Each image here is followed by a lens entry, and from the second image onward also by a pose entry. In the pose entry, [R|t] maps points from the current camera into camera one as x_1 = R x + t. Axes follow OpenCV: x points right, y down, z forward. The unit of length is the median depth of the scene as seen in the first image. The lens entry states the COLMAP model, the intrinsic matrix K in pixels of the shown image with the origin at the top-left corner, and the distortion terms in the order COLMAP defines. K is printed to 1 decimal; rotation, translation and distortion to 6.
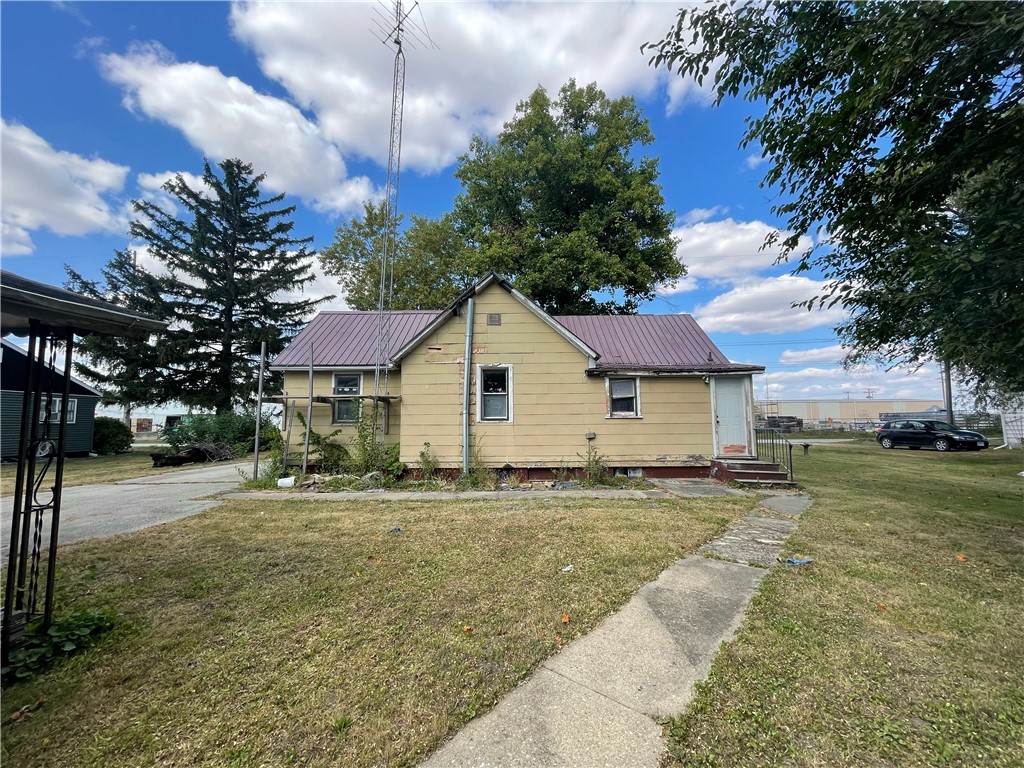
lens RADIAL K [[406.7, 0, 512.0], [0, 406.7, 384.0], [0, 0, 1]] dist [-0.011391, -0.000134]
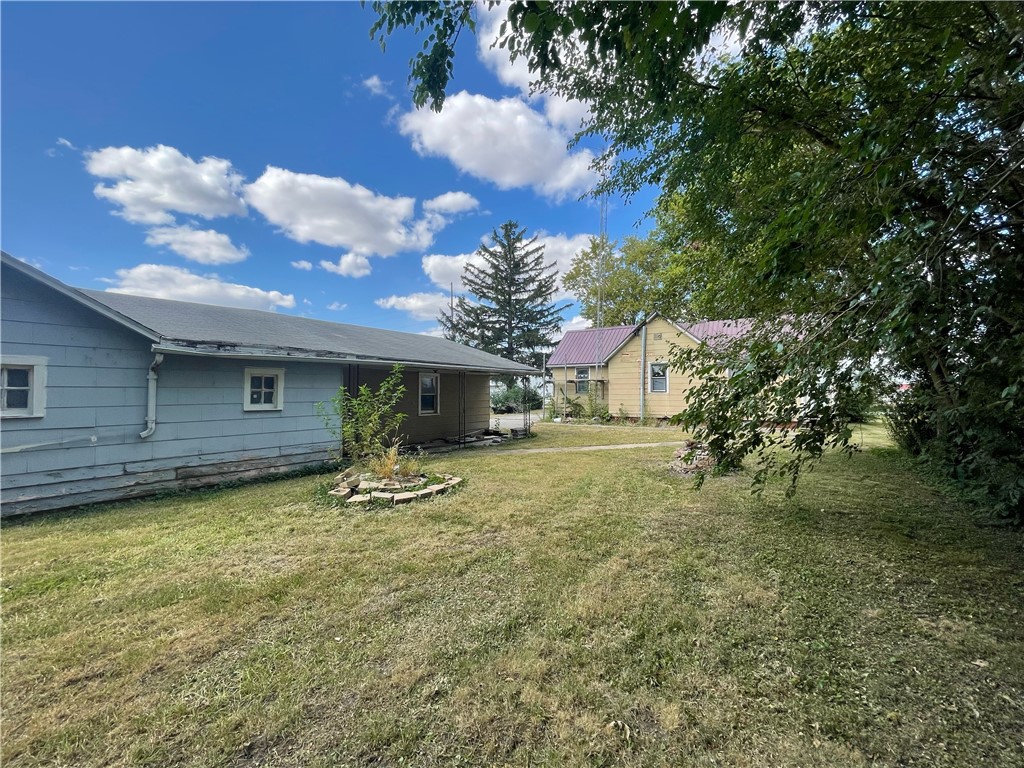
lens RADIAL K [[411.2, 0, 520.0], [0, 411.2, 398.6], [0, 0, 1]] dist [0.001237, -0.000026]
pose [[0.860607, 0.013043, -0.509103, 0.348495], [0.040493, 0.994754, 0.093936, -0.078106], [0.507657, -0.101457, 0.855564, -0.870412]]
